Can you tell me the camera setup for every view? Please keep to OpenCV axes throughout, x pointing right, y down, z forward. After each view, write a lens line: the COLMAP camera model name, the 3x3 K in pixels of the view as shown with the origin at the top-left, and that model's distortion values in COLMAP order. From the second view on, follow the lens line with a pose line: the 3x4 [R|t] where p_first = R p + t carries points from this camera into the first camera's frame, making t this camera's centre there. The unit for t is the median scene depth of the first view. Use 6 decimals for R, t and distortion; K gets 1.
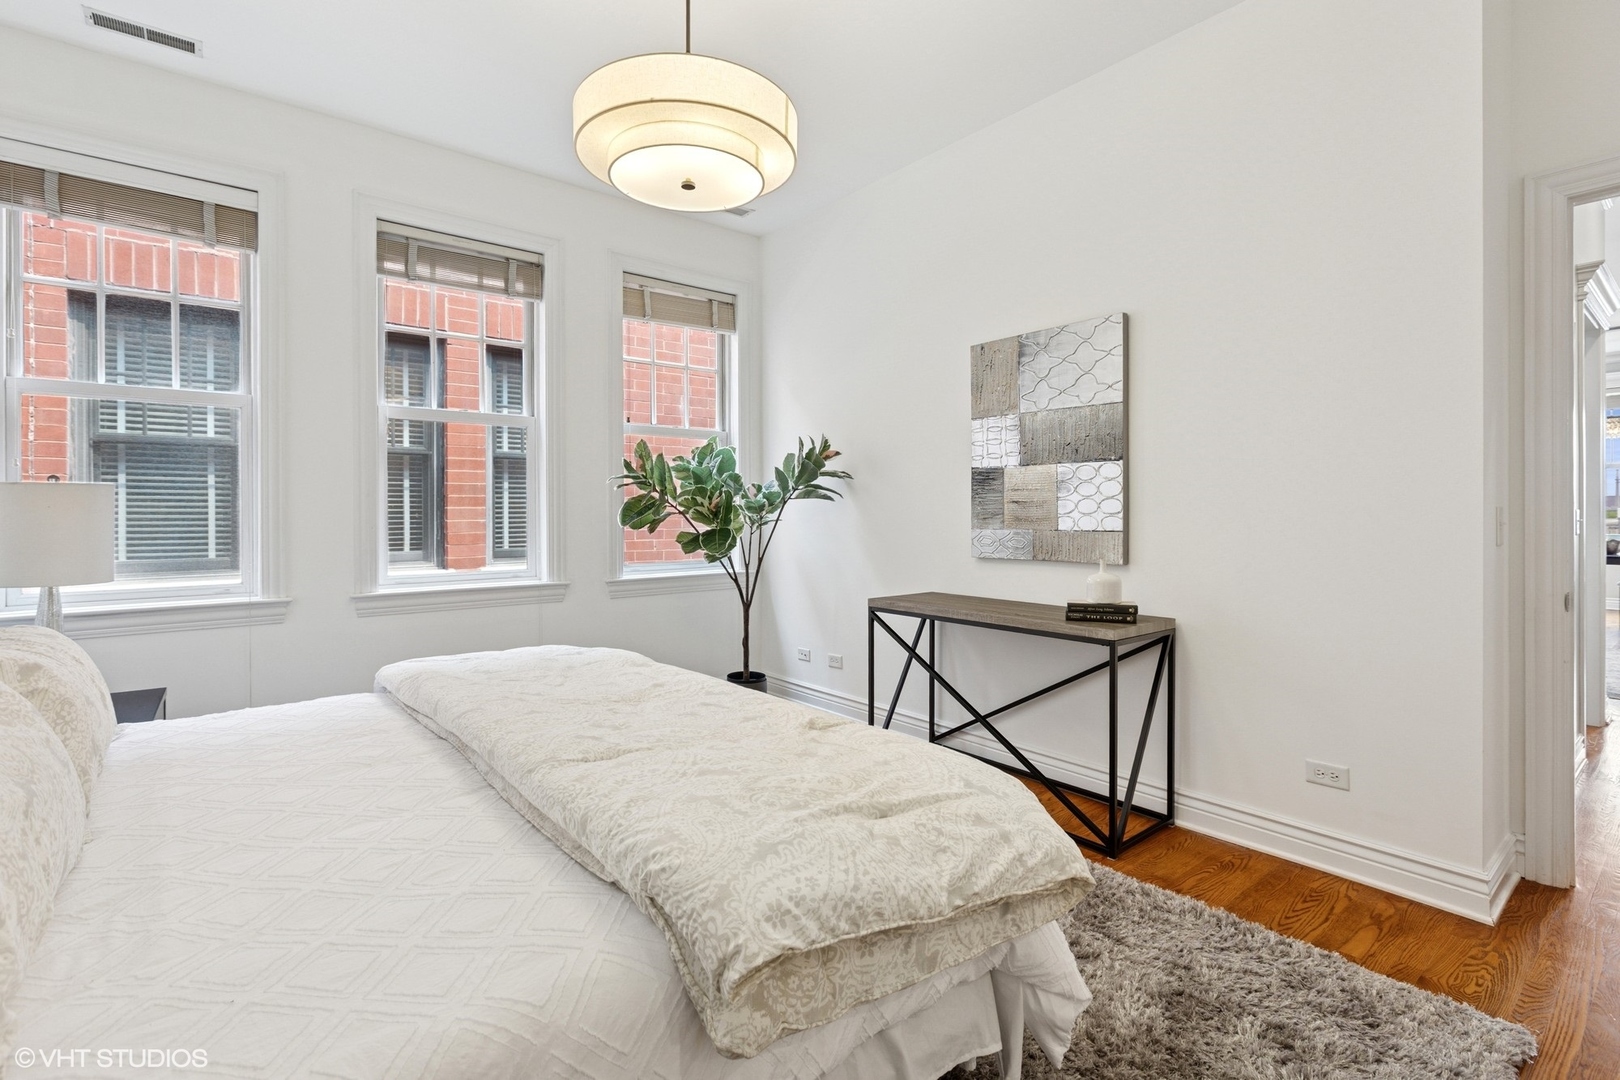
lens RADIAL K [[745.2, 0, 809.3], [0, 745.2, 525.4], [0, 0, 1]] dist [0.000989, -0.002476]
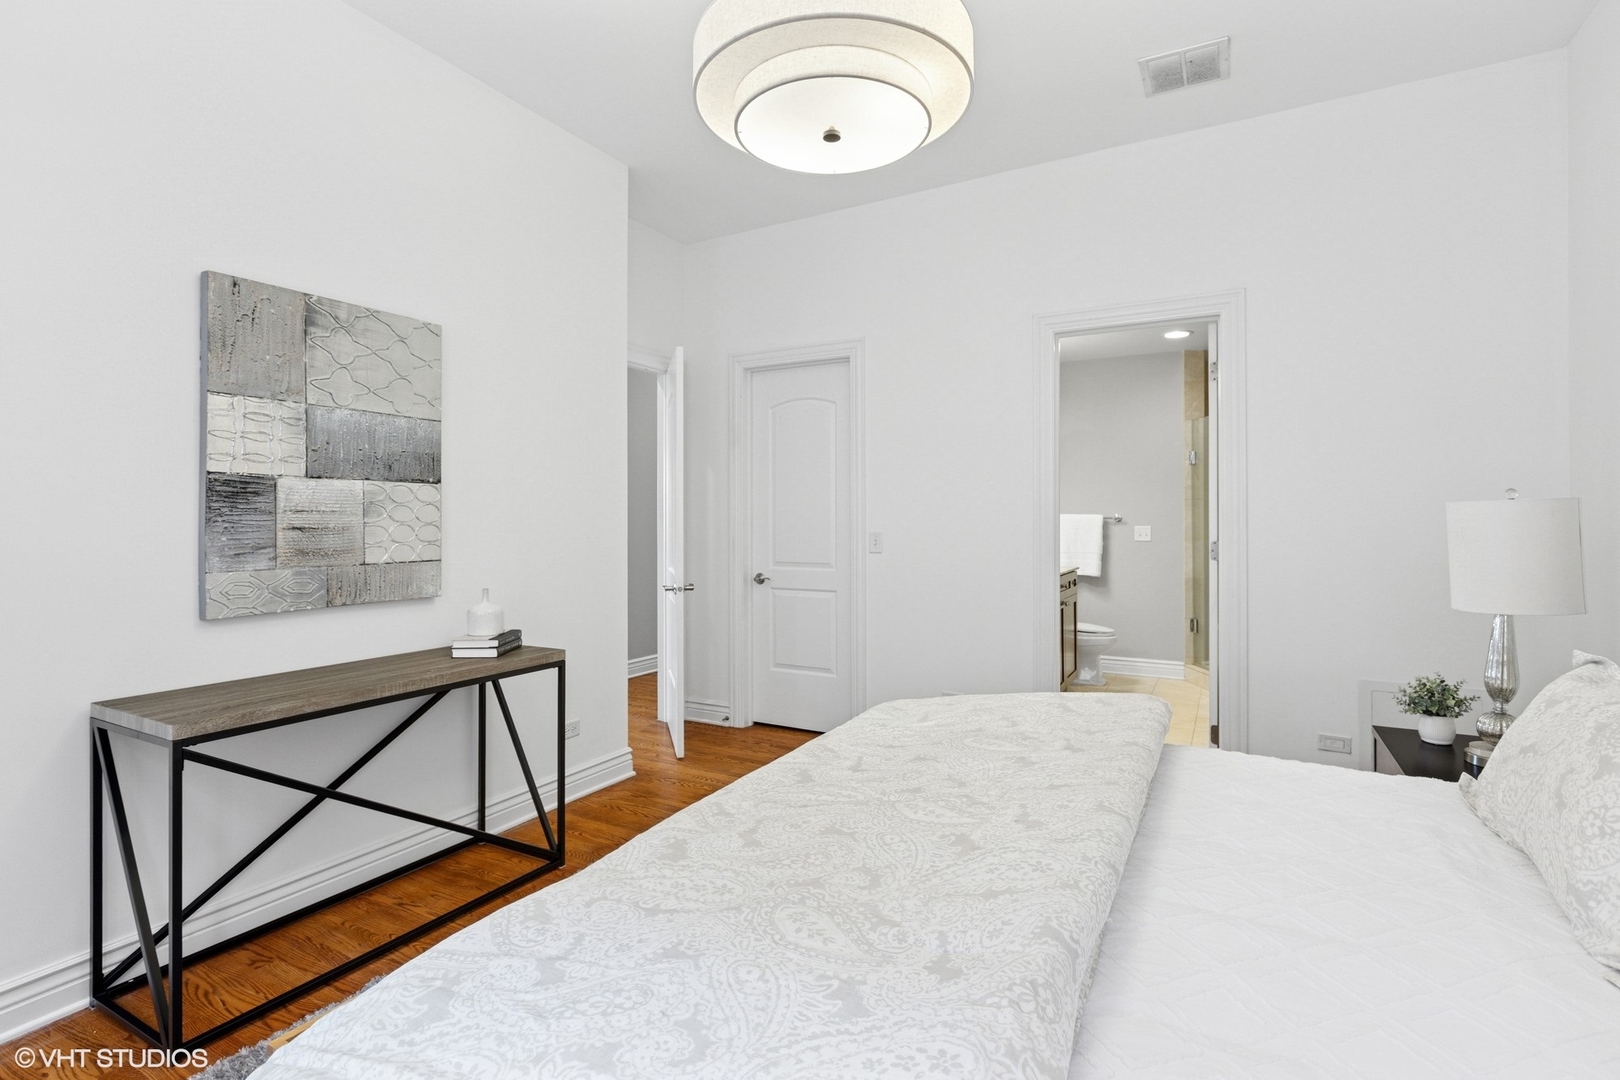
lens RADIAL K [[757.8, 0, 811.2], [0, 757.8, 527.6], [0, 0, 1]] dist [-0.013360, -0.000198]
pose [[-0.371245, -0.003271, 0.928529, -0.553783], [0.021121, 0.999705, 0.011966, -0.030409], [-0.928295, 0.024054, -0.371066, 0.810836]]
